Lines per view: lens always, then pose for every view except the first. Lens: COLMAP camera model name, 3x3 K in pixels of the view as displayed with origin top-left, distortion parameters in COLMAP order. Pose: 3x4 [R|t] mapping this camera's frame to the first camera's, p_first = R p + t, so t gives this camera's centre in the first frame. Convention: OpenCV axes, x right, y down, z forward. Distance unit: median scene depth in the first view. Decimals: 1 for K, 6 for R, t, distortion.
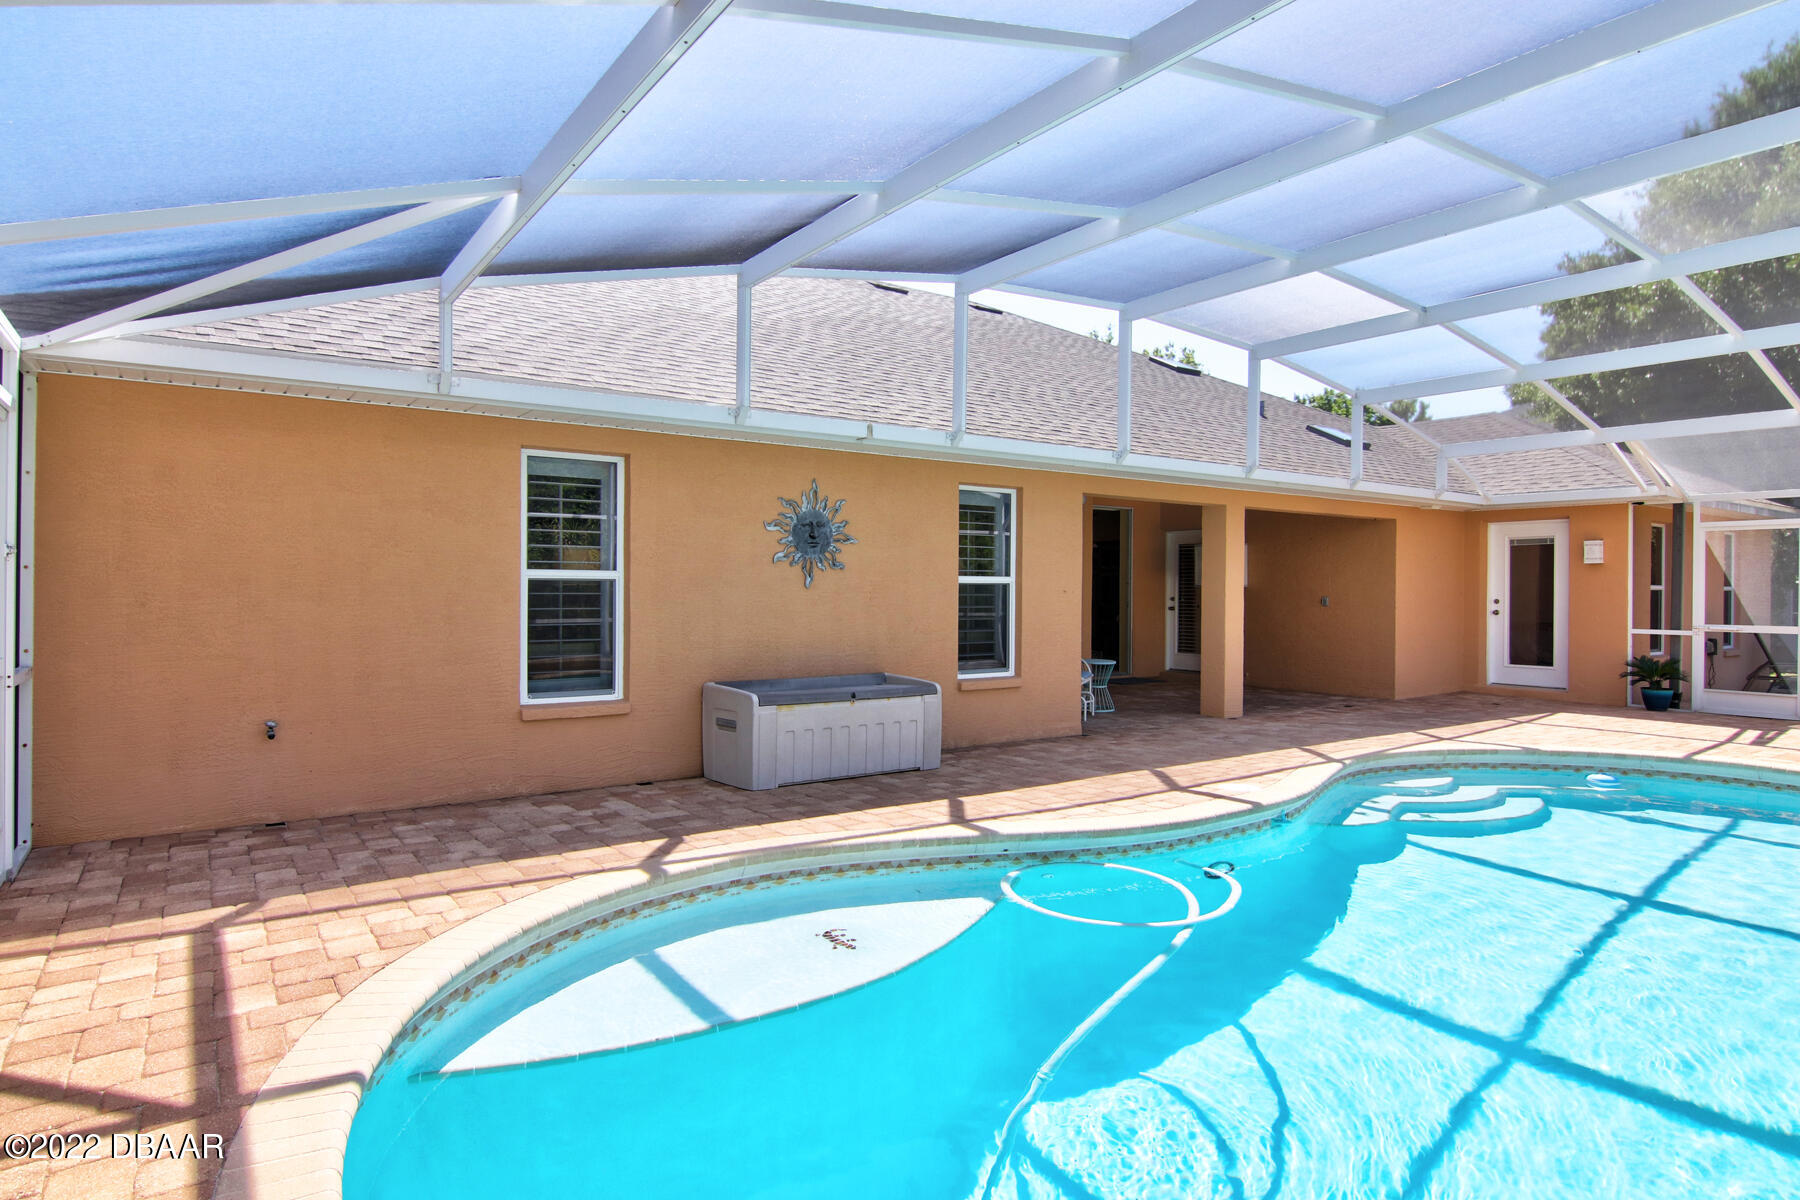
lens RADIAL K [[985.9, 0, 900.0], [0, 985.9, 600.0], [0, 0, 1]] dist [-0.000301, -0.011422]
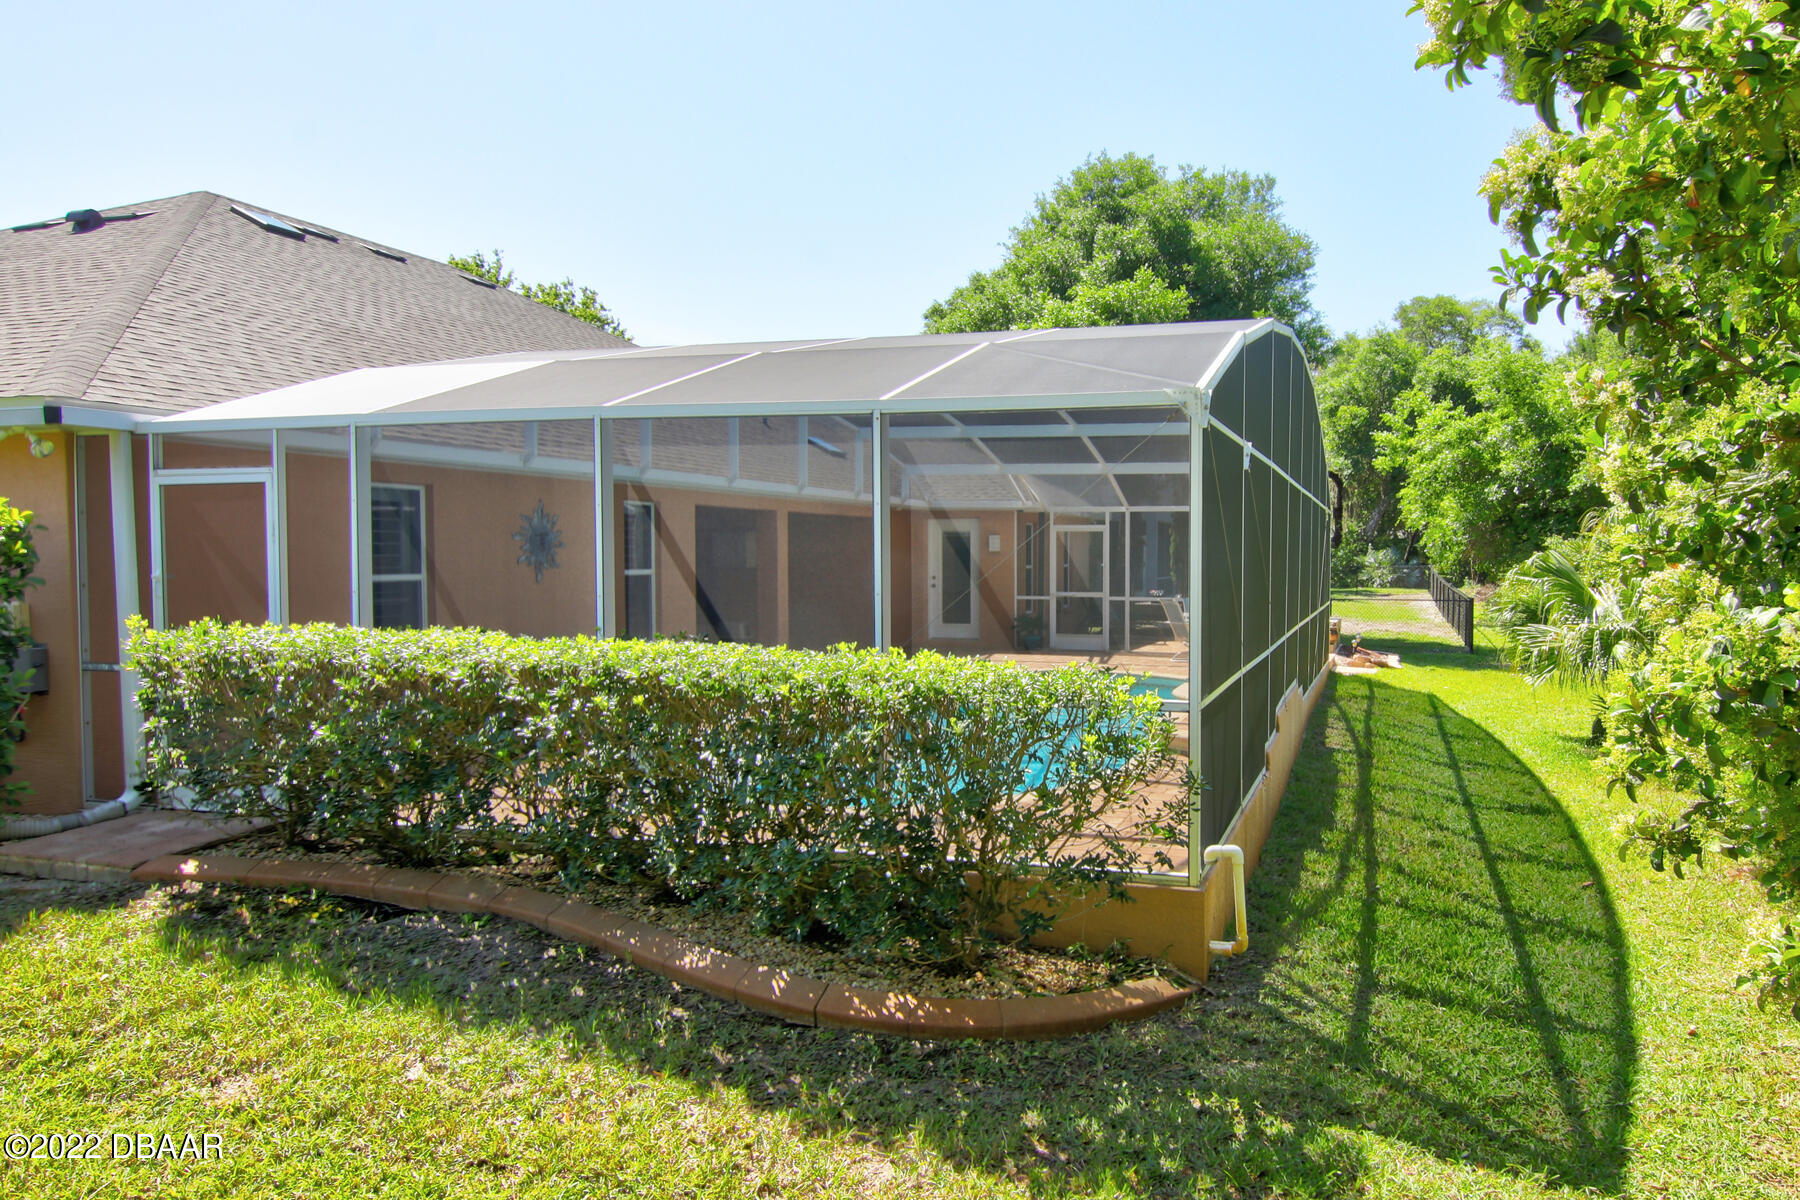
lens RADIAL K [[985.9, 0, 900.0], [0, 985.9, 600.0], [0, 0, 1]] dist [-0.000301, -0.011422]
pose [[0.857444, -0.023217, 0.514053, -0.176674], [0.008485, 0.999484, 0.030988, -0.012434], [-0.514507, -0.022209, 0.857199, -0.190766]]
